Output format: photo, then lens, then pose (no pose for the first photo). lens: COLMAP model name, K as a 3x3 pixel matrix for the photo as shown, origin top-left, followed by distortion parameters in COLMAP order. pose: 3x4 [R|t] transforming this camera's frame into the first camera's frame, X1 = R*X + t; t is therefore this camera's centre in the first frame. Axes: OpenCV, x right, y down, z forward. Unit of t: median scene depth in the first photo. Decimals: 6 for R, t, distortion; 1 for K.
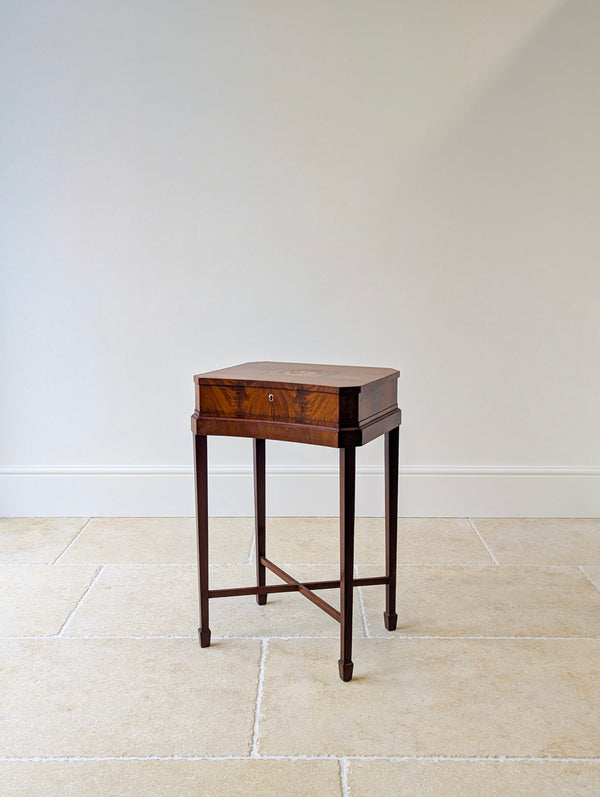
lens RADIAL K [[937.8, 0, 308.9], [0, 937.8, 398.4], [0, 0, 1]] dist [0.019443, 0.031618]
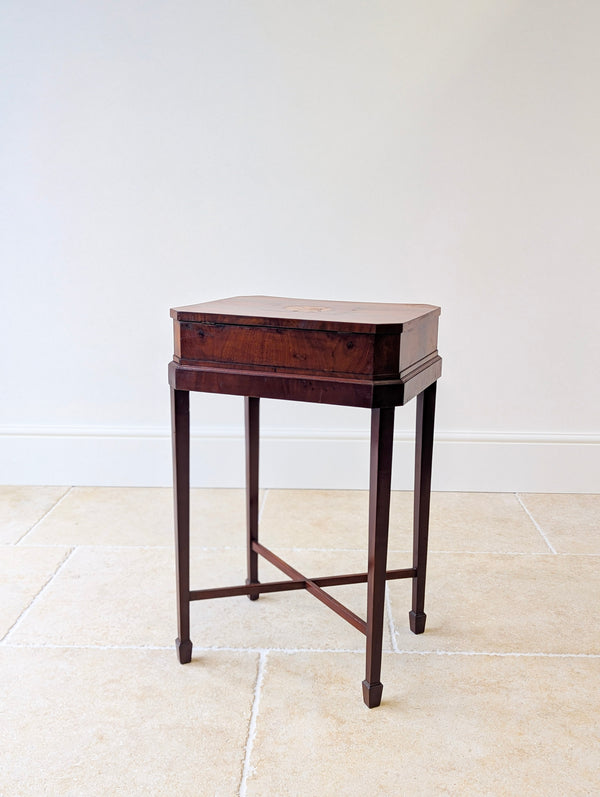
lens RADIAL K [[937.8, 0, 308.9], [0, 937.8, 398.4], [0, 0, 1]] dist [0.019443, 0.031618]
pose [[0.999567, 0.010876, -0.027329, 0.009745], [-0.009698, 0.999033, 0.042873, 0.011809], [0.027769, -0.042590, 0.998707, 0.230963]]
